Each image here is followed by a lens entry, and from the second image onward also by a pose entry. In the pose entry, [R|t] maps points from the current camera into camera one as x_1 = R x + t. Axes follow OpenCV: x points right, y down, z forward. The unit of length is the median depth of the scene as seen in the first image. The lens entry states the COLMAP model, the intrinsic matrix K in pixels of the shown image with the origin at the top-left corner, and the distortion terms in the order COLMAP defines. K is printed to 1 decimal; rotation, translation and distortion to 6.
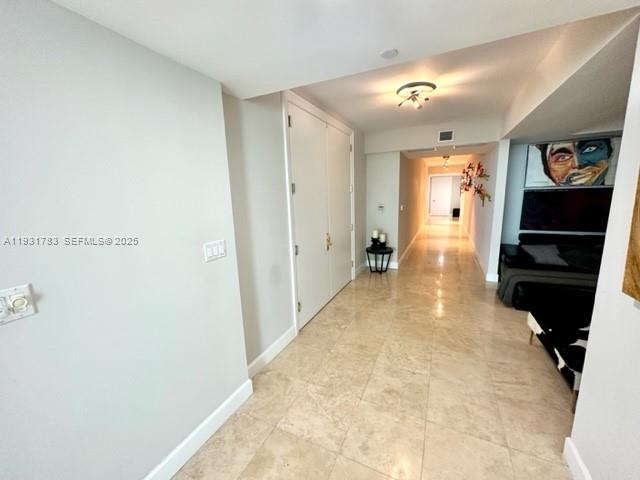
lens RADIAL K [[257.0, 0, 321.1], [0, 257.0, 237.8], [0, 0, 1]] dist [-0.001455, 0.000176]
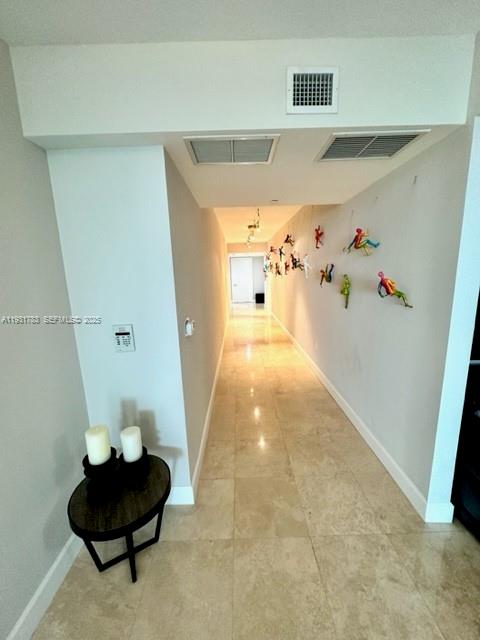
lens RADIAL K [[257.0, 0, 238.8], [0, 257.0, 320.0], [0, 0, 1]] dist [-0.001455, 0.000176]
pose [[0.901968, -0.082696, 0.423811, 0.101939], [0.082520, 0.996412, 0.018805, -0.058099], [-0.423845, 0.018012, 0.905556, 0.293676]]
